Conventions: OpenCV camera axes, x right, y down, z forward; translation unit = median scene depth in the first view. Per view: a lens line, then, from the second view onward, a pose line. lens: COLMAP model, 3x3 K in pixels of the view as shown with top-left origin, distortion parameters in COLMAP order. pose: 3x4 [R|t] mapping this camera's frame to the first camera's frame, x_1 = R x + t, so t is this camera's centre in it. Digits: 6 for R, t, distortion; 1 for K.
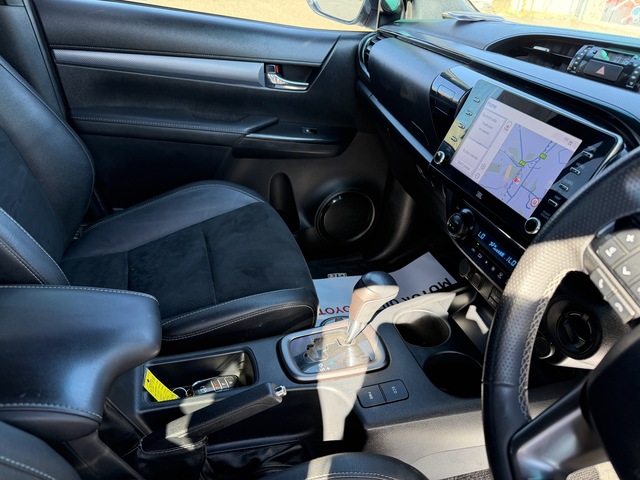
lens RADIAL K [[446.1, 0, 328.6], [0, 446.1, 241.2], [0, 0, 1]] dist [0.036432, -0.053101]
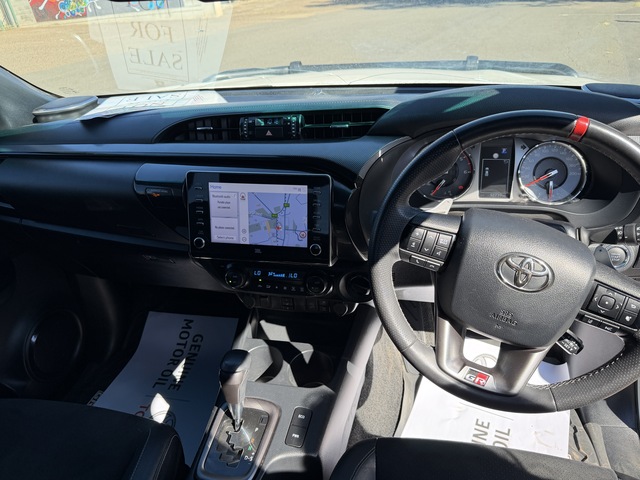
lens RADIAL K [[446.1, 0, 313.3], [0, 446.1, 235.2], [0, 0, 1]] dist [0.036432, -0.053101]
pose [[0.500765, -0.549850, 0.668506, -0.373548], [0.553110, 0.797340, 0.241493, -0.329349], [-0.665811, 0.248826, 0.703407, -0.004576]]
